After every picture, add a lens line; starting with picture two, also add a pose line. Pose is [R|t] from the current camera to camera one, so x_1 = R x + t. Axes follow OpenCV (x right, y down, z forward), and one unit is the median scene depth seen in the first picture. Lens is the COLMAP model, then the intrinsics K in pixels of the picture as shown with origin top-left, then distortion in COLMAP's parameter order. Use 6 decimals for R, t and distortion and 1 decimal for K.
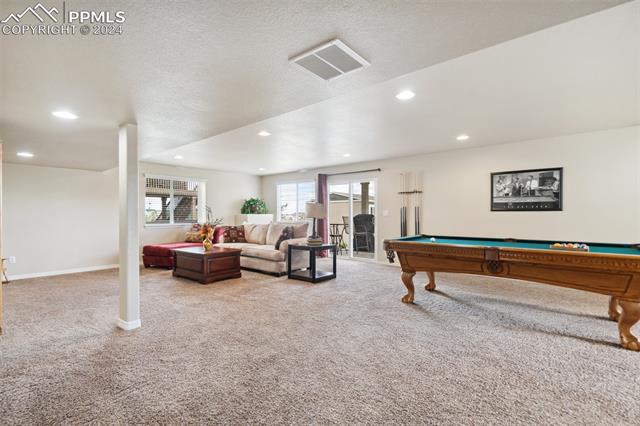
lens RADIAL K [[296.1, 0, 317.0], [0, 296.1, 211.8], [0, 0, 1]] dist [0.002883, 0.000540]
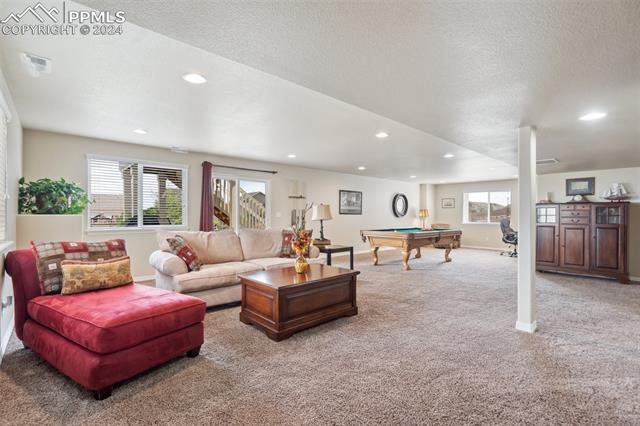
lens RADIAL K [[296.1, 0, 318.6], [0, 296.1, 215.6], [0, 0, 1]] dist [0.002883, 0.000540]
pose [[0.145107, 0.004597, 0.989405, -1.047750], [-0.007992, 0.999962, -0.003474, 0.012297], [-0.989384, -0.007403, 0.145138, 0.946777]]
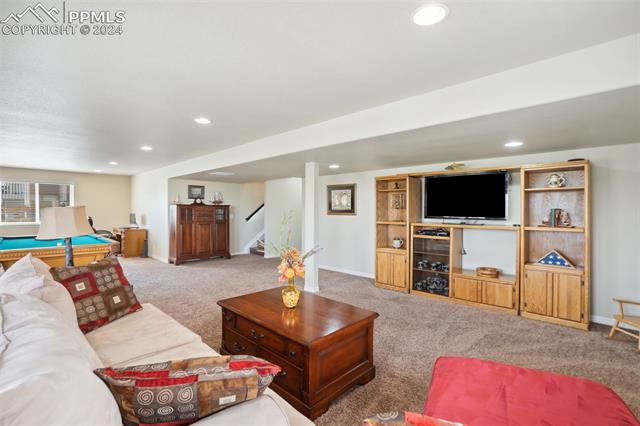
lens RADIAL K [[296.1, 0, 321.8], [0, 296.1, 214.1], [0, 0, 1]] dist [0.002883, 0.000540]
pose [[-0.997540, -0.005101, 0.069908, -0.479949], [-0.004301, 0.999924, 0.011590, -0.021811], [-0.069962, 0.011261, -0.997486, 1.562521]]
